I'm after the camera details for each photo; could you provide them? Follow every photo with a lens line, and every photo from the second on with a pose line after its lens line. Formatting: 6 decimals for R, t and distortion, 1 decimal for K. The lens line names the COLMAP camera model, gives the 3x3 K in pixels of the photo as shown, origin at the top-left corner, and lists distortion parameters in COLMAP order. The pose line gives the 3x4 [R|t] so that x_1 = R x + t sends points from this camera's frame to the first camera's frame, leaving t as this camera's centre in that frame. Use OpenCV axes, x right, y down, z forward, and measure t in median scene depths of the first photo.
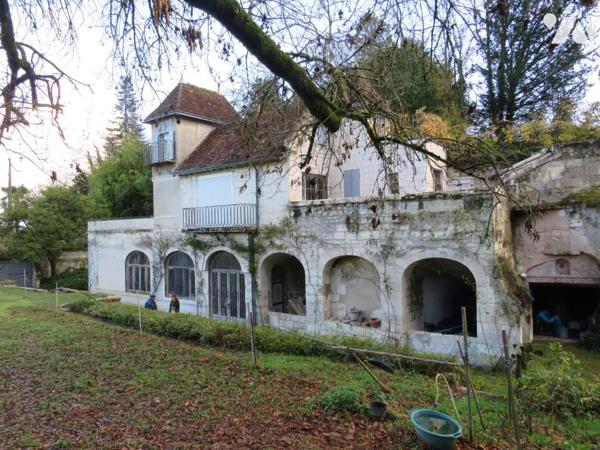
lens RADIAL K [[426.1, 0, 298.0], [0, 426.1, 223.4], [0, 0, 1]] dist [-0.034314, 0.024142]
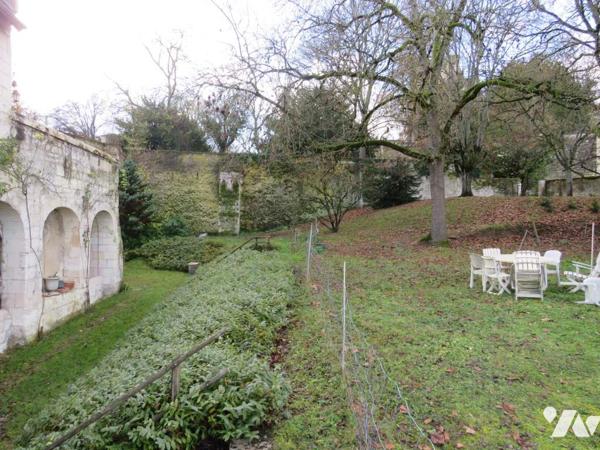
lens RADIAL K [[426.1, 0, 300.3], [0, 426.1, 223.2], [0, 0, 1]] dist [-0.034314, 0.024142]
pose [[-0.676963, 0.009531, 0.735955, -0.699687], [-0.014343, 0.999555, -0.026137, 0.110174], [-0.735877, -0.028249, -0.676525, 1.107327]]
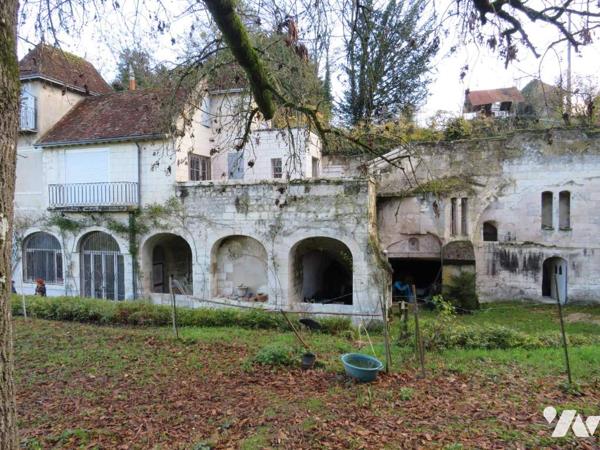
lens RADIAL K [[426.1, 0, 298.8], [0, 426.1, 222.7], [0, 0, 1]] dist [-0.034314, 0.024142]
pose [[0.942064, 0.007884, 0.335341, -0.082943], [-0.020304, 0.999231, 0.033548, 0.006125], [-0.334818, -0.038413, 0.941499, -0.032816]]
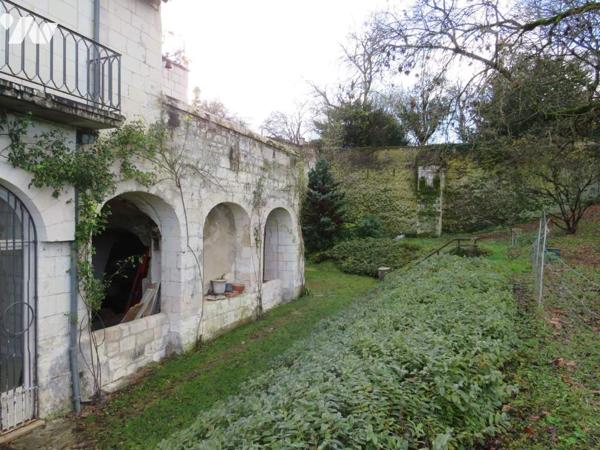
lens RADIAL K [[426.1, 0, 300.3], [0, 426.1, 226.5], [0, 0, 1]] dist [-0.034314, 0.024142]
pose [[-0.268059, 0.010234, 0.963348, -0.557261], [-0.020872, 0.999647, -0.016427, 0.115199], [-0.963176, -0.024511, -0.267750, 0.986797]]
